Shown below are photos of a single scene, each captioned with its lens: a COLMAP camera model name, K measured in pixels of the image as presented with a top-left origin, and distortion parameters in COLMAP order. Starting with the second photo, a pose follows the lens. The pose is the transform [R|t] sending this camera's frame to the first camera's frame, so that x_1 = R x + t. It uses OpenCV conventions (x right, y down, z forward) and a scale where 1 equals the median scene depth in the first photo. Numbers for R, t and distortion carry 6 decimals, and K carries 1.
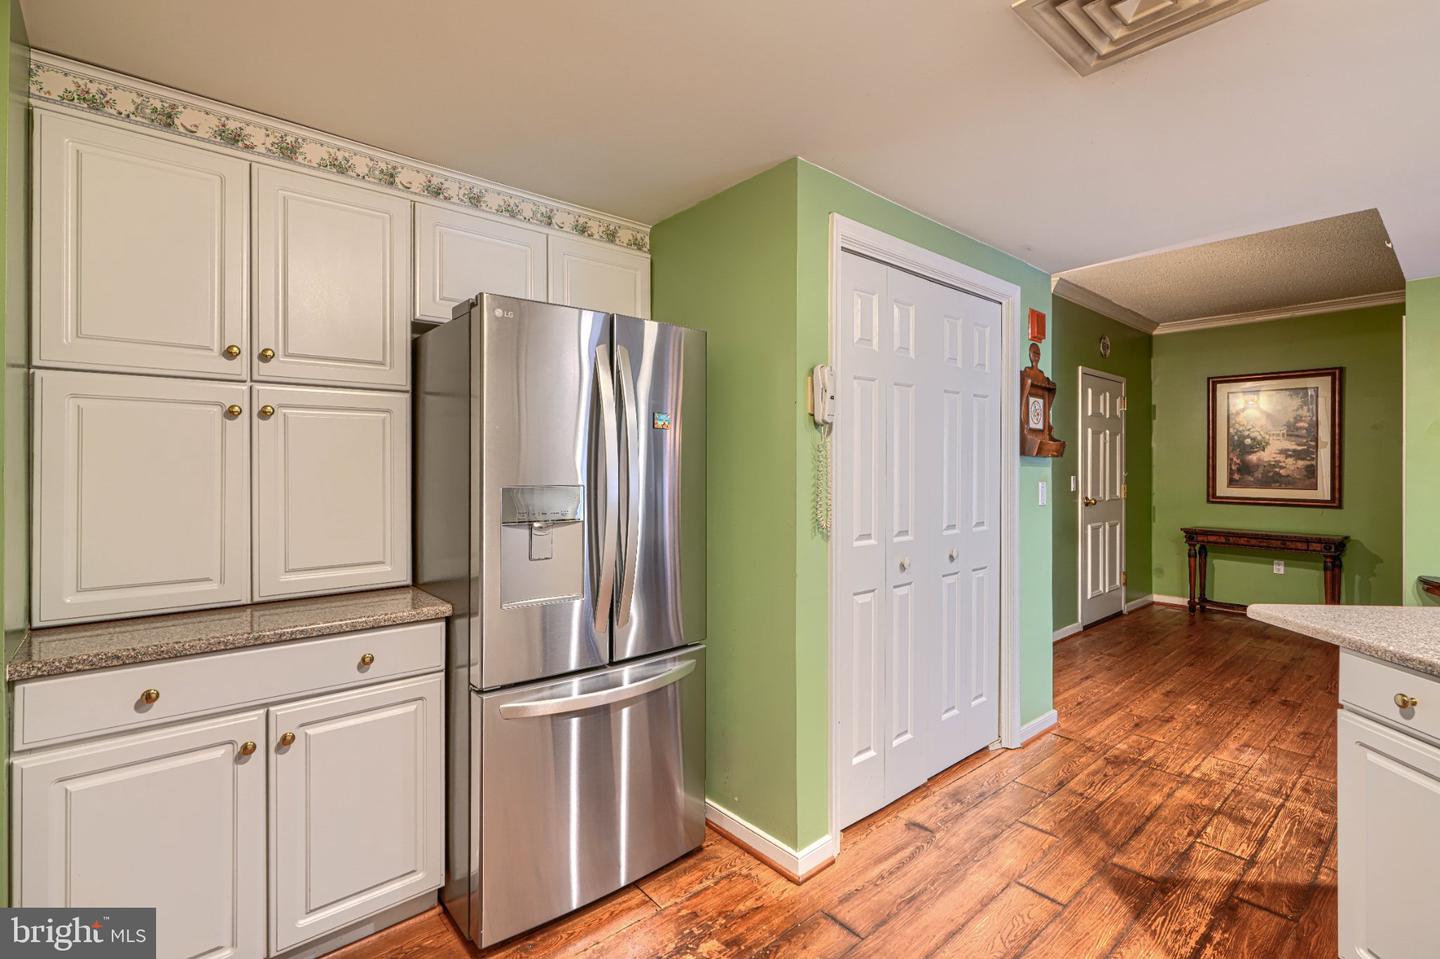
lens RADIAL K [[647.0, 0, 720.0], [0, 647.0, 464.2], [0, 0, 1]] dist [-0.000491, -0.000212]
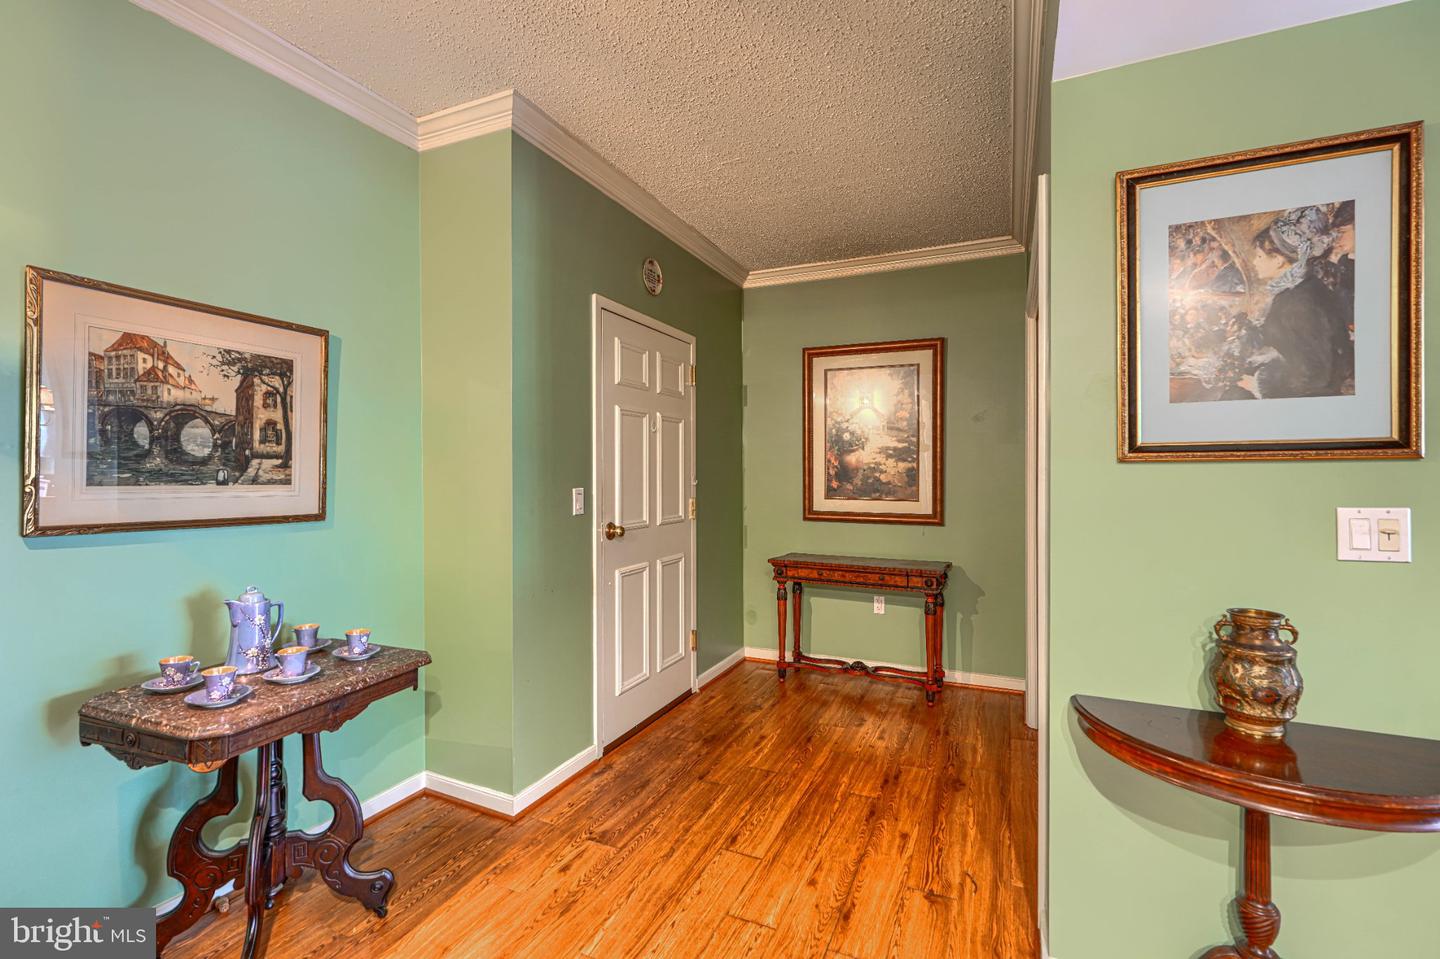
lens RADIAL K [[648.7, 0, 725.2], [0, 648.7, 473.6], [0, 0, 1]] dist [0.001019, 0.000307]
pose [[0.902584, -0.004404, 0.430492, 0.383724], [0.002814, 0.999987, 0.004331, 0.003670], [-0.430505, -0.002698, 0.902584, 0.403050]]
